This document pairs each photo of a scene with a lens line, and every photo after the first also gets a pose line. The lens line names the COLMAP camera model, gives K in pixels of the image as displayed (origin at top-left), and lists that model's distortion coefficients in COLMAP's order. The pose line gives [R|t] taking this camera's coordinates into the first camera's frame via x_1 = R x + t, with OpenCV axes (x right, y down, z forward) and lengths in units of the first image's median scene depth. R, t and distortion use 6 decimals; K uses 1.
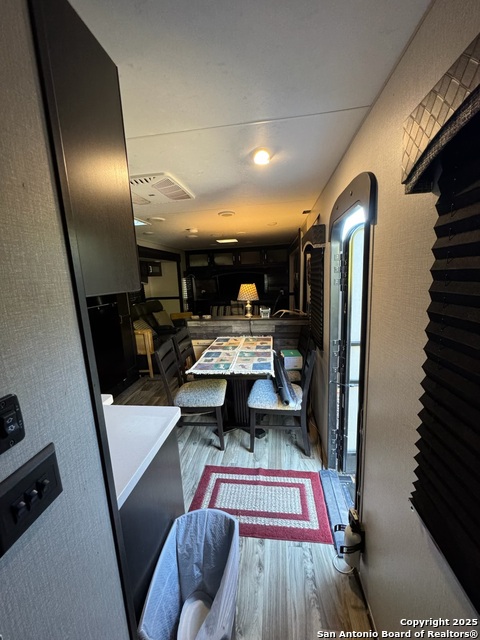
lens RADIAL K [[255.8, 0, 240.4], [0, 255.8, 320.7], [0, 0, 1]] dist [-0.002623, -0.000121]
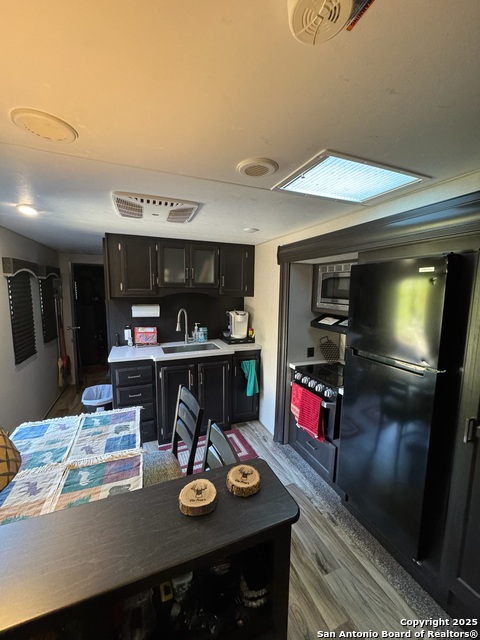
lens RADIAL K [[255.8, 0, 237.5], [0, 255.8, 319.4], [0, 0, 1]] dist [-0.002623, -0.000121]
pose [[-0.875056, 0.092740, -0.475053, -0.072355], [-0.057141, 0.954816, 0.291654, -0.239522], [0.480636, 0.282358, -0.830218, 1.187075]]
